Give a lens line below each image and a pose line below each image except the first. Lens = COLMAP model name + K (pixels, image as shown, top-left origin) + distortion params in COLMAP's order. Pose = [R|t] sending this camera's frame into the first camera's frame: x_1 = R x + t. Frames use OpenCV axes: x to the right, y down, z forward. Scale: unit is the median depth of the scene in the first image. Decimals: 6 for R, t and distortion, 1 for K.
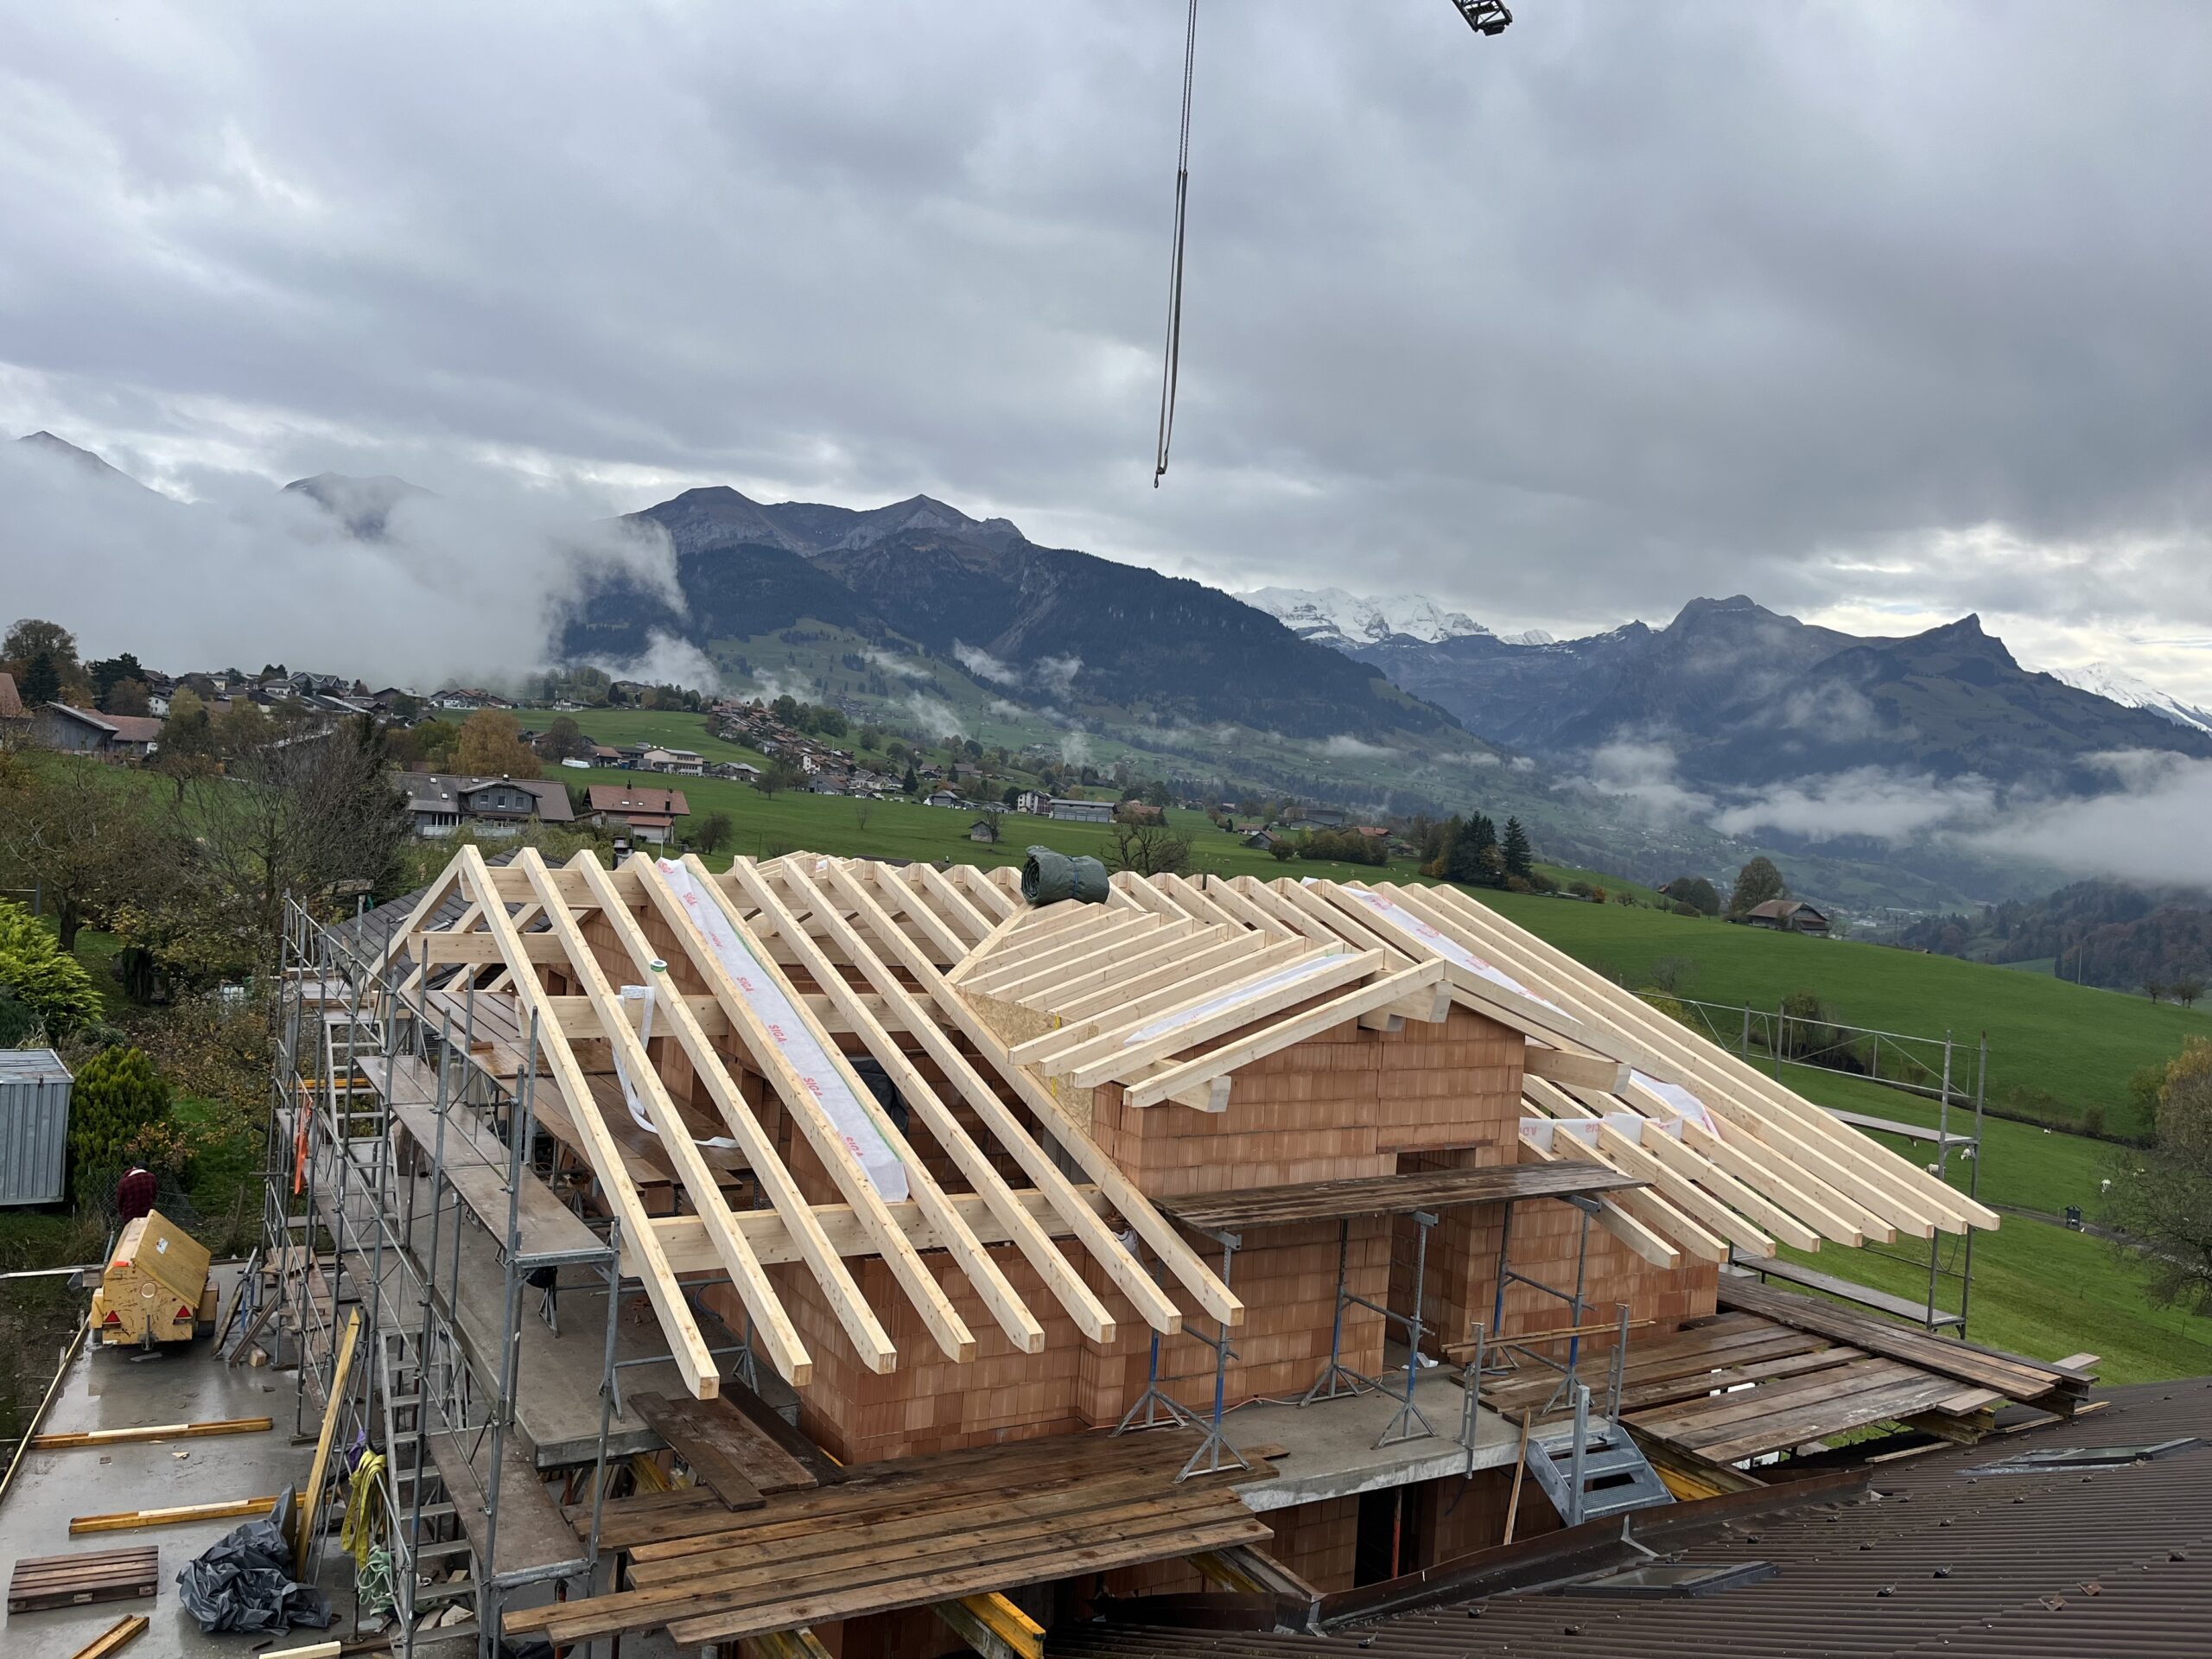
lens RADIAL K [[1681.8, 0, 1101.3], [0, 1681.8, 822.1], [0, 0, 1]] dist [0.062133, -0.070789]
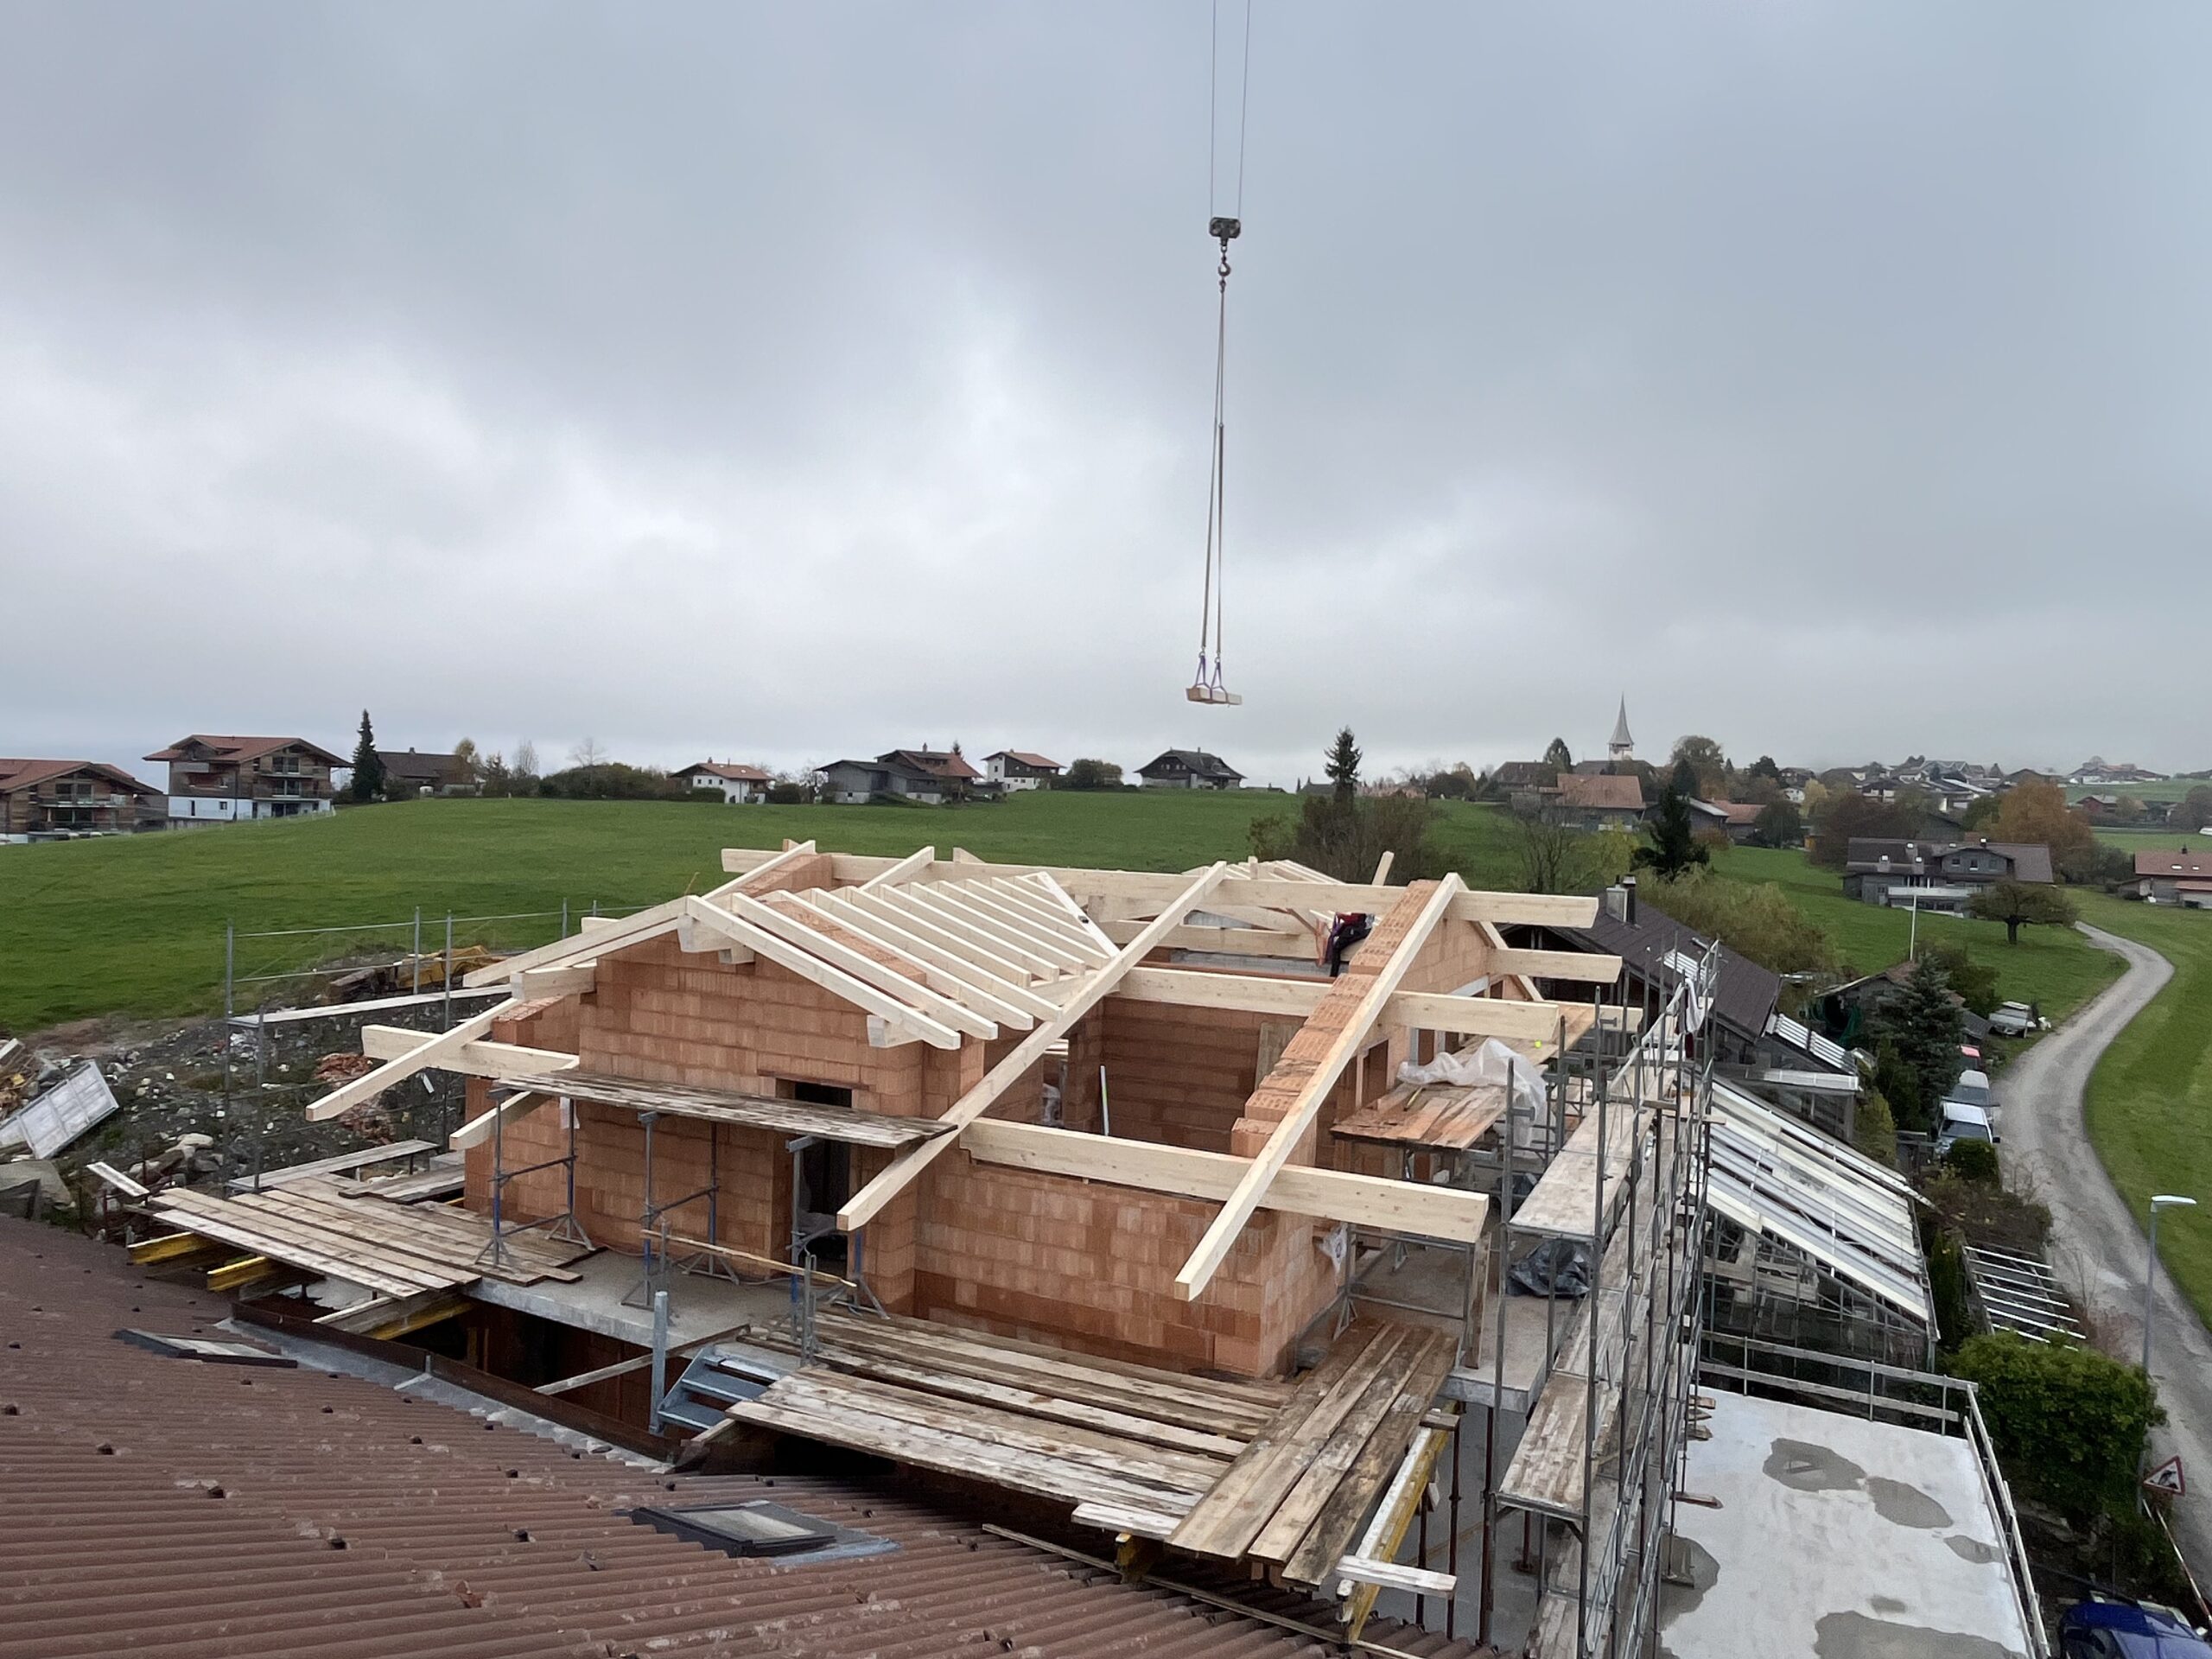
lens RADIAL K [[1397.5, 0, 1106.0], [0, 1397.5, 829.5], [0, 0, 1]] dist [0.002973, -0.000619]
pose [[0.523528, -0.032507, -0.851388, 0.085825], [-0.007003, 0.999074, -0.042451, 0.005547], [0.851980, 0.028186, 0.522815, 0.055606]]
